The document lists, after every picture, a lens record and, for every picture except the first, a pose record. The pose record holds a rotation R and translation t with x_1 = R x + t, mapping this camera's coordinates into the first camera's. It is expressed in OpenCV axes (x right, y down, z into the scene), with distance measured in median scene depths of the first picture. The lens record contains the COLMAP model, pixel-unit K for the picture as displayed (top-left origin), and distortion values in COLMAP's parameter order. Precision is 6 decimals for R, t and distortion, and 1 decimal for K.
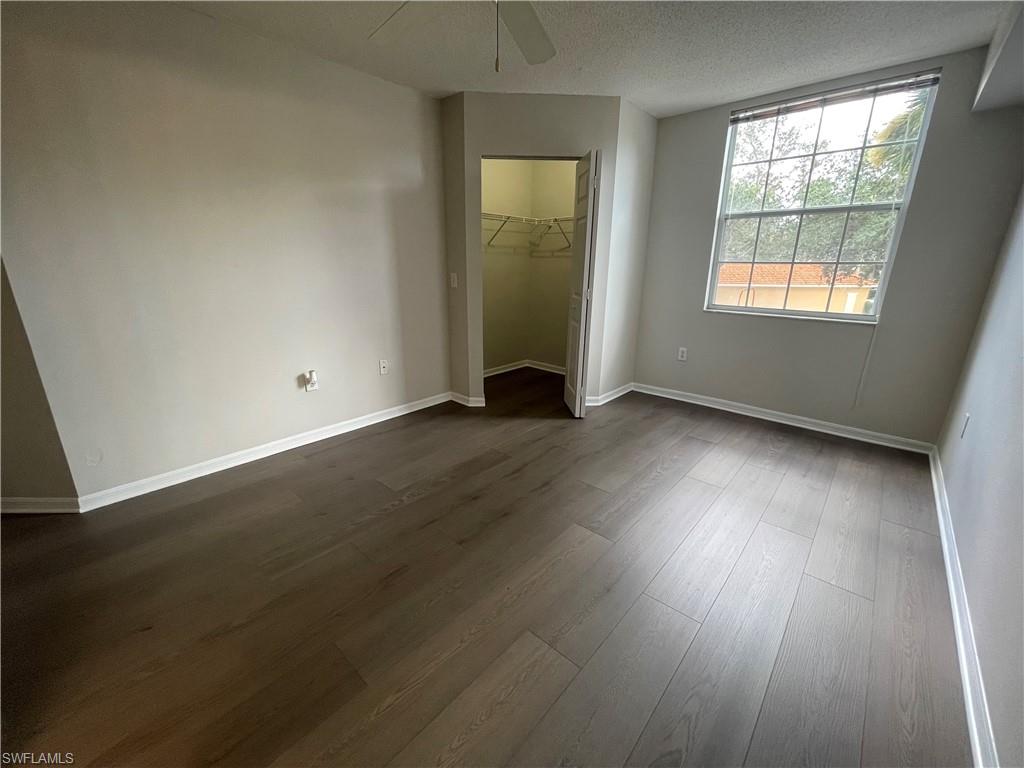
lens RADIAL K [[412.0, 0, 508.6], [0, 412.0, 386.0], [0, 0, 1]] dist [-0.000712, -0.000374]
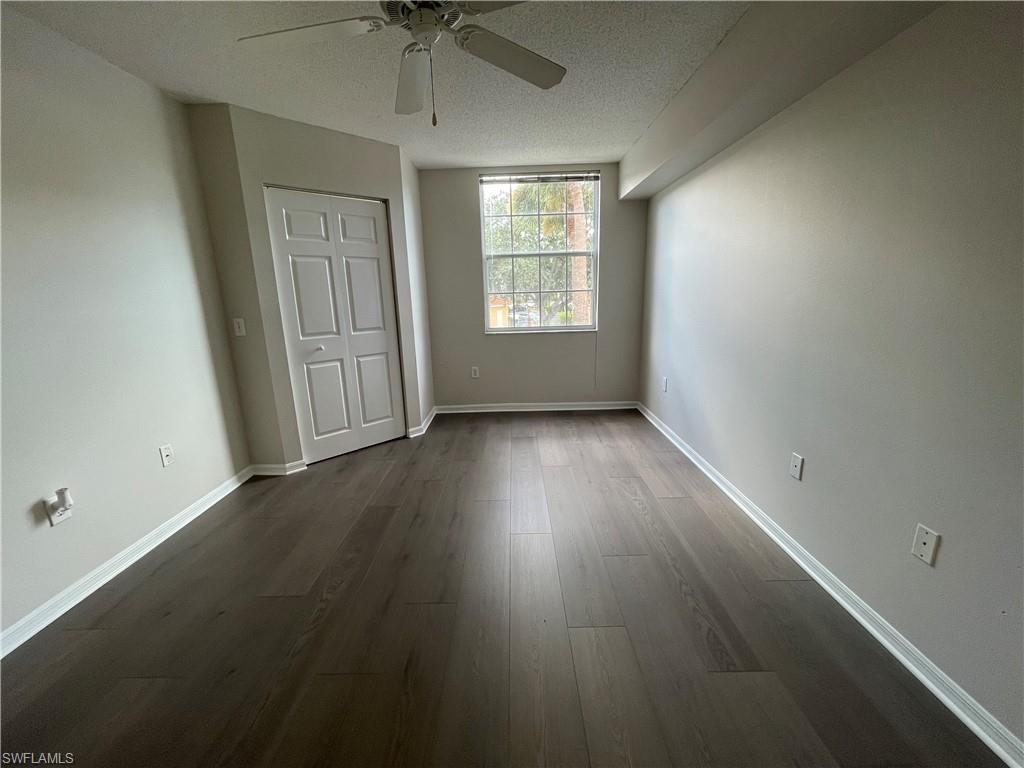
lens RADIAL K [[412.0, 0, 508.6], [0, 412.0, 386.0], [0, 0, 1]] dist [-0.000712, -0.000374]
pose [[0.745026, -0.179387, 0.642462, -0.316649], [0.222678, 0.974792, 0.013953, -0.043591], [-0.628770, 0.132666, 0.766191, 0.079006]]
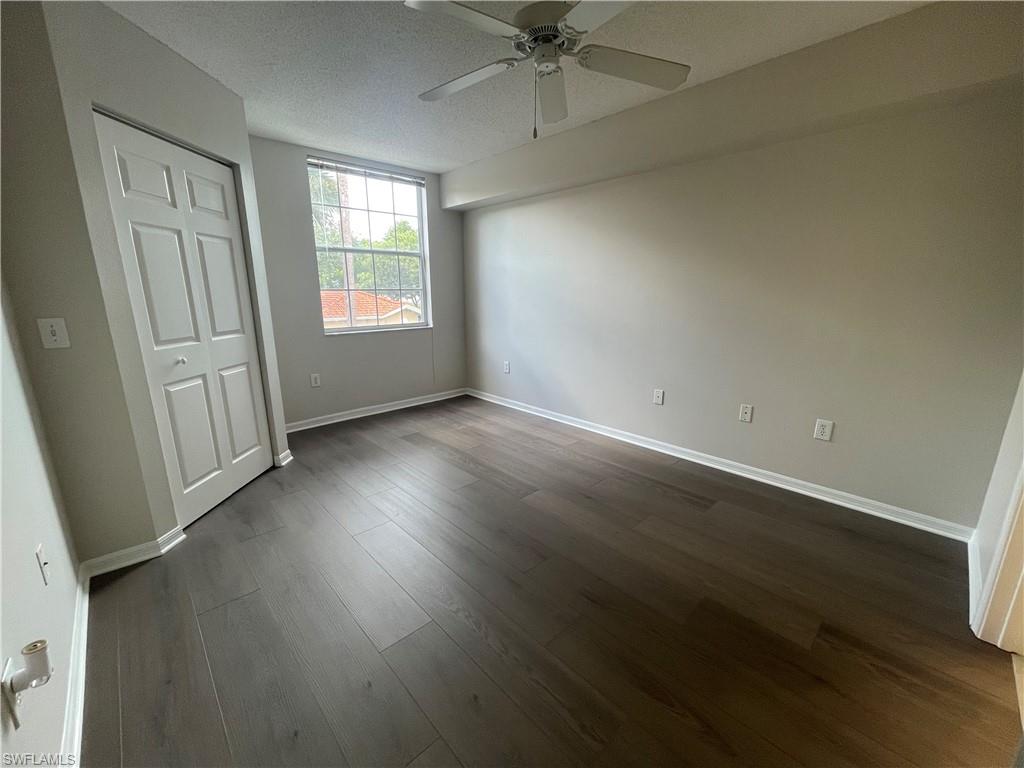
lens RADIAL K [[412.0, 0, 508.6], [0, 412.0, 386.0], [0, 0, 1]] dist [-0.000712, -0.000374]
pose [[0.081274, -0.235766, 0.968405, -0.640594], [0.287638, 0.935827, 0.203695, -0.165160], [-0.954285, 0.261995, 0.143874, 0.508815]]
